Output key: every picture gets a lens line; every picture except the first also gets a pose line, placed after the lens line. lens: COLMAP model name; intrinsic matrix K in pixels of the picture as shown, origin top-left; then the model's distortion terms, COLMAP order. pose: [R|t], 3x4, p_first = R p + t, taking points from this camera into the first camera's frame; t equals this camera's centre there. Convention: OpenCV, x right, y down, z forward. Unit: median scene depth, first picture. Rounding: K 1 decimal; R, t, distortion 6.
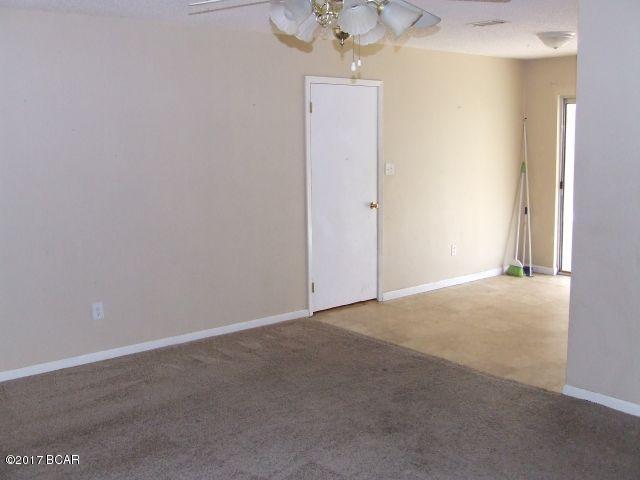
lens RADIAL K [[703.3, 0, 320.0], [0, 703.3, 240.0], [0, 0, 1]] dist [-0.054136, 0.044808]
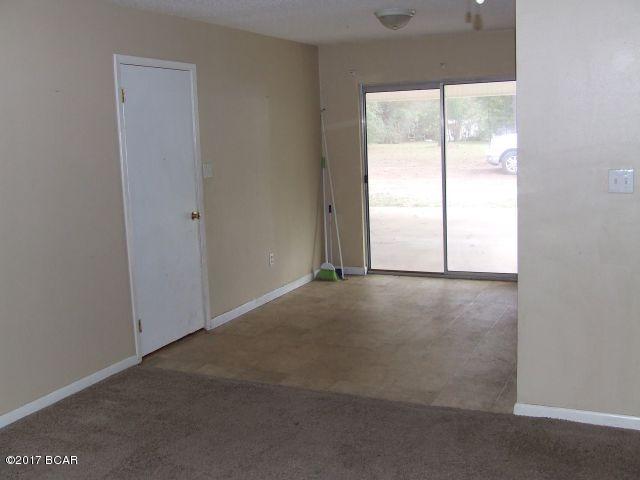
lens RADIAL K [[703.3, 0, 320.0], [0, 703.3, 240.0], [0, 0, 1]] dist [-0.054136, 0.044808]
pose [[0.901969, -0.088156, 0.422707, -0.136970], [0.089927, 0.995823, 0.015795, -0.020207], [-0.422334, 0.023766, 0.906129, 0.190947]]
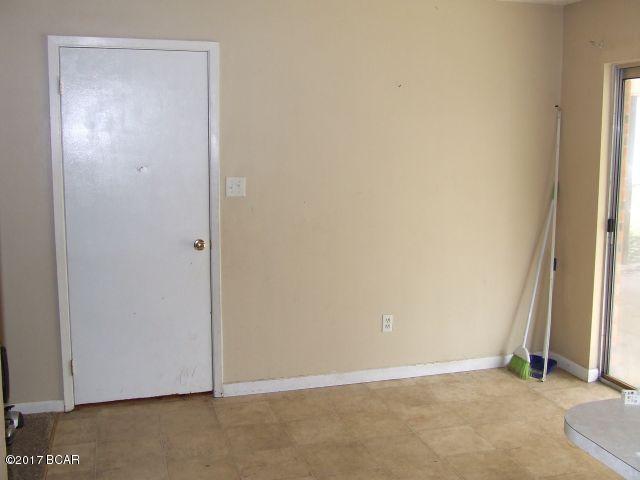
lens RADIAL K [[703.3, 0, 320.0], [0, 703.3, 240.0], [0, 0, 1]] dist [-0.054136, 0.044808]
pose [[0.918789, 0.070104, -0.388474, 0.402538], [-0.069522, 0.997459, 0.015573, -0.068344], [0.388579, 0.012699, 0.921328, 0.459219]]
